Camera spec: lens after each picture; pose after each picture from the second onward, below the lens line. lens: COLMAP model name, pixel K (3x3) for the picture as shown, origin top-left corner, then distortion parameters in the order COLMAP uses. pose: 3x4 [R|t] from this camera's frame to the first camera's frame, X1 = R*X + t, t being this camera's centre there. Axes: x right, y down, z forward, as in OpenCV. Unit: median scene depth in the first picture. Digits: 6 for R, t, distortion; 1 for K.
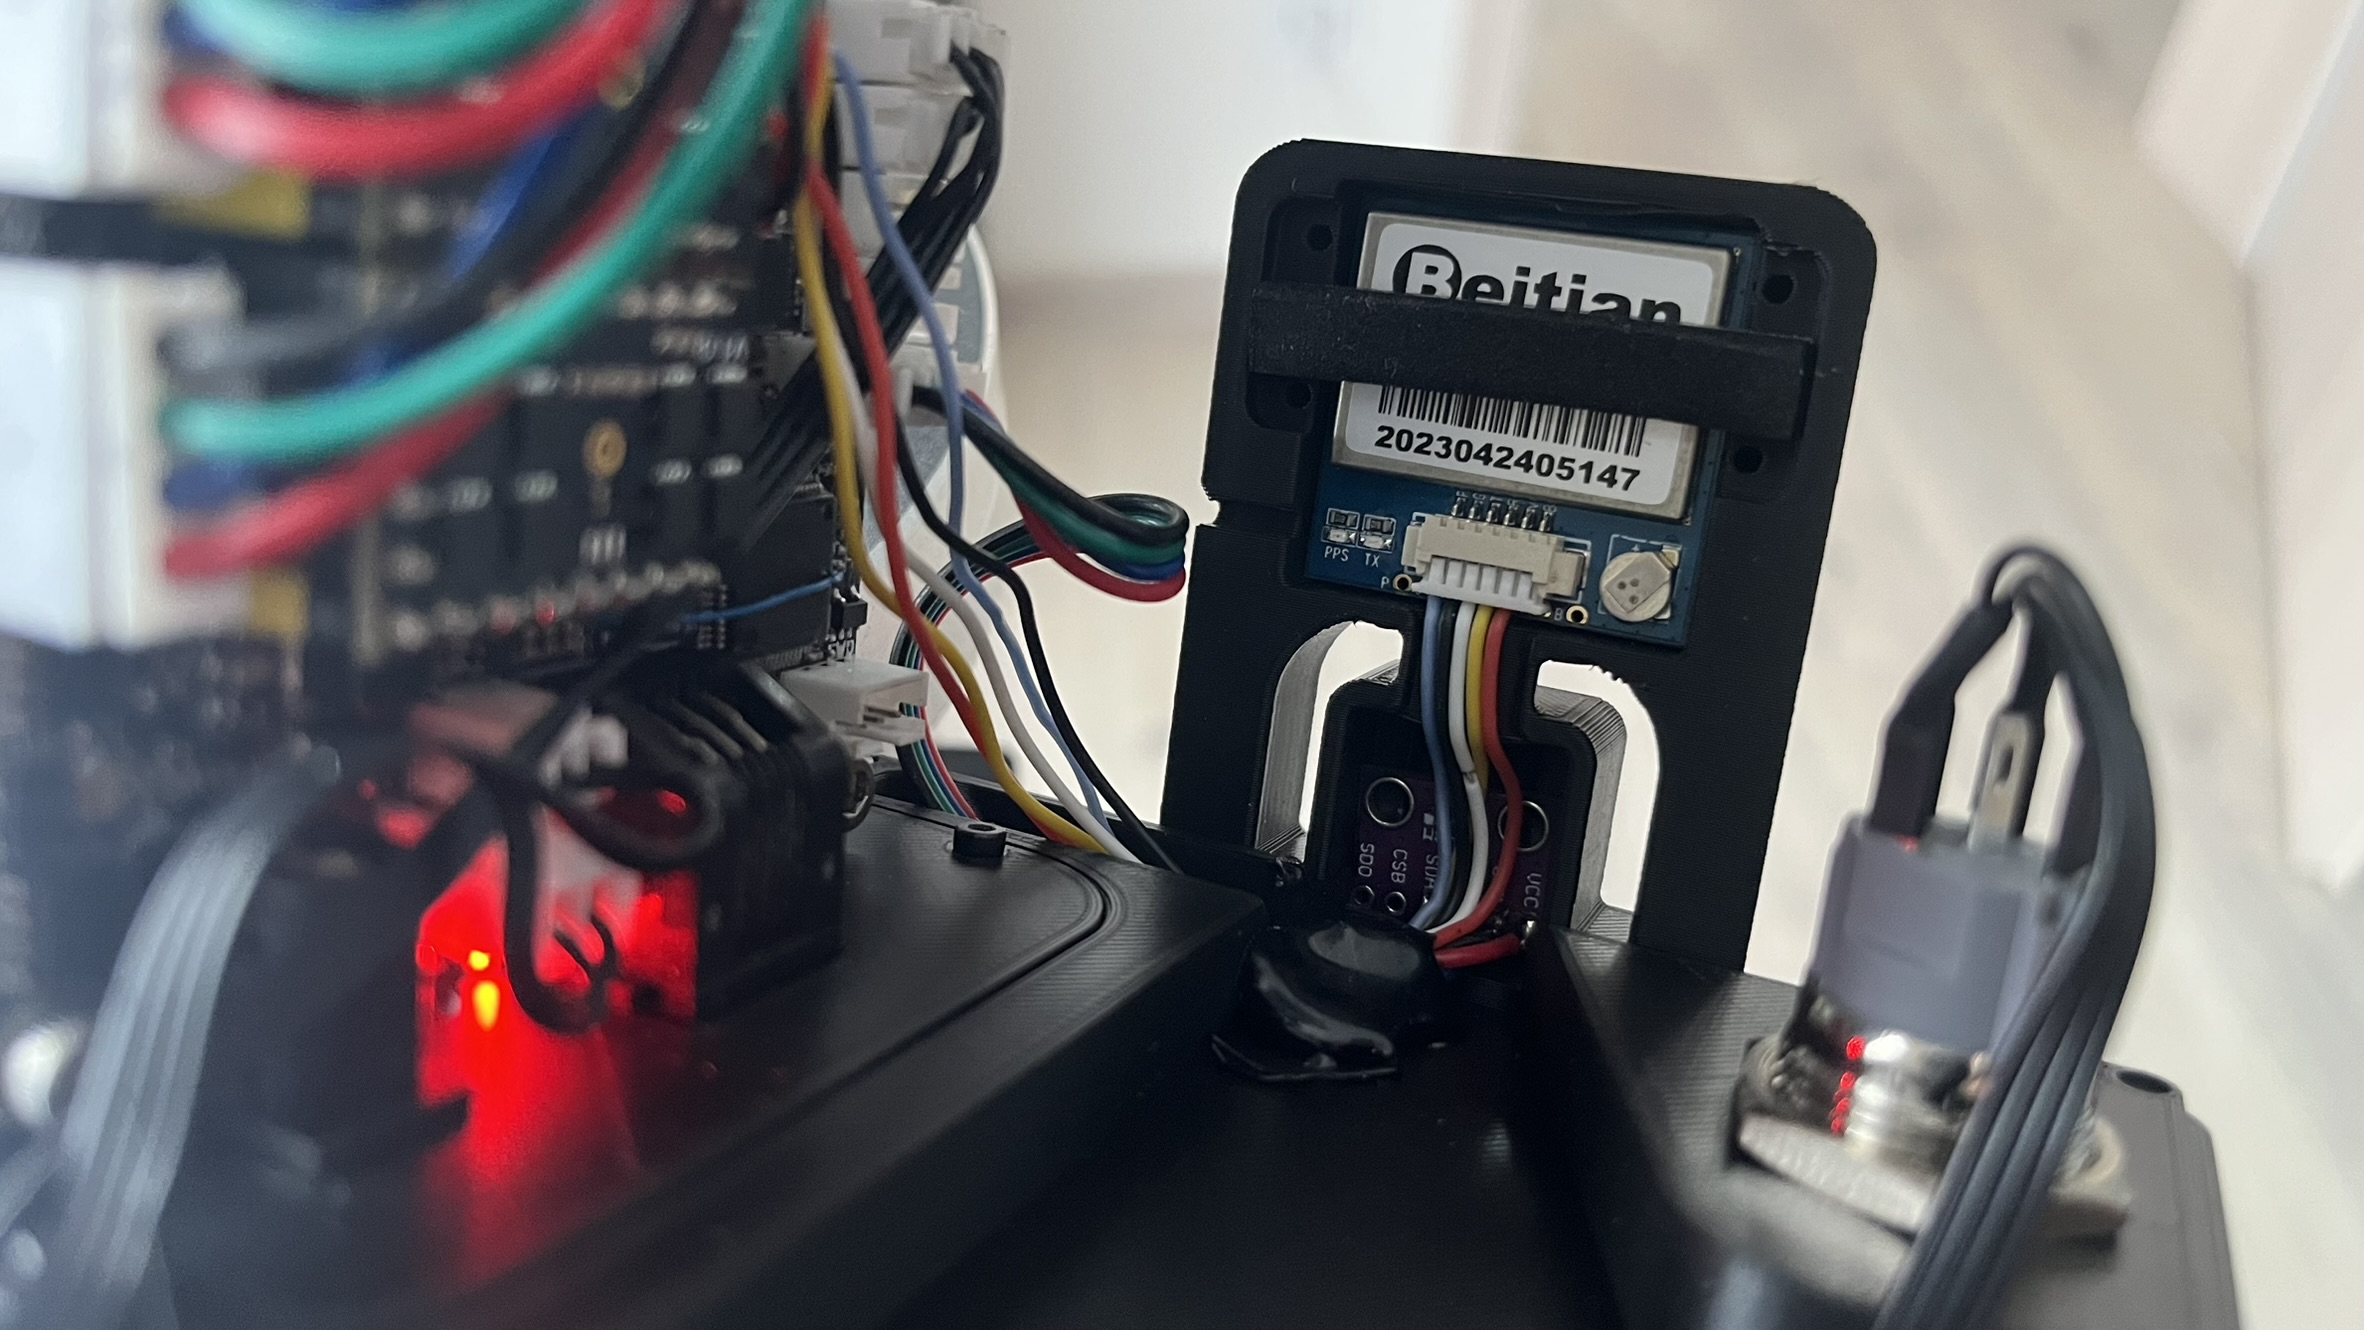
lens RADIAL K [[1864.5, 0, 1182.0], [0, 1864.5, 665.0], [0, 0, 1]] dist [0.008652, -0.001872]
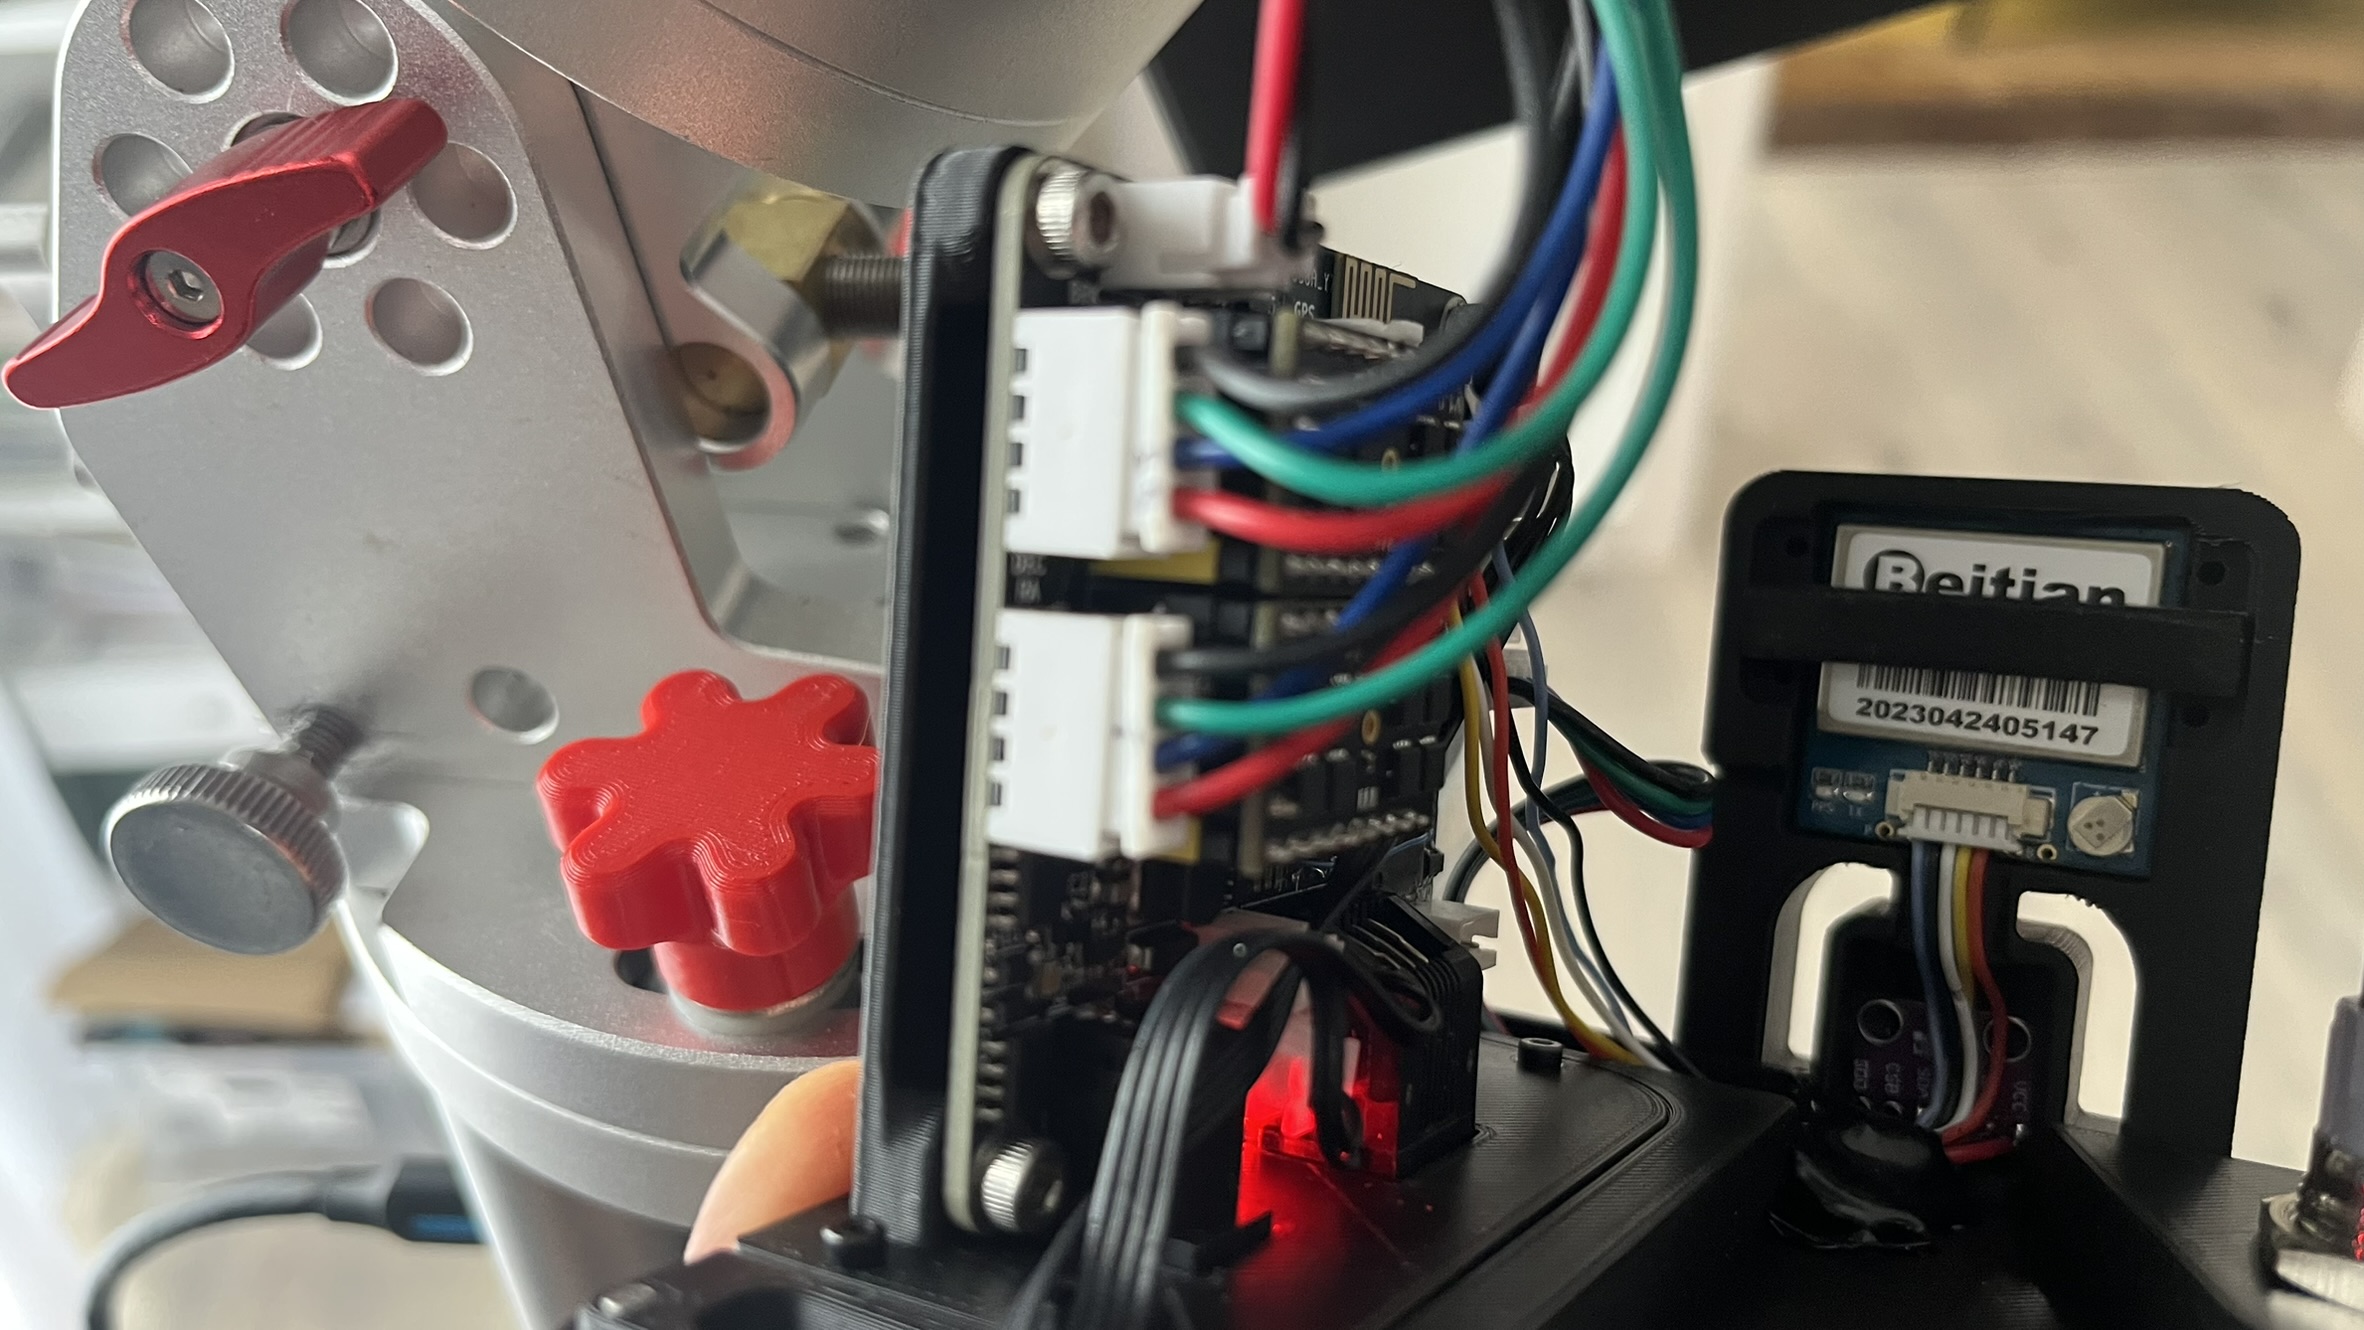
lens RADIAL K [[1817.5, 0, 1237.4], [0, 1817.5, 665.9], [0, 0, 1]] dist [-0.004985, -0.001727]
pose [[0.991723, -0.034535, -0.123668, -0.150288], [0.014489, 0.987098, -0.159463, 0.032539], [0.127579, 0.156351, 0.979427, -0.204139]]
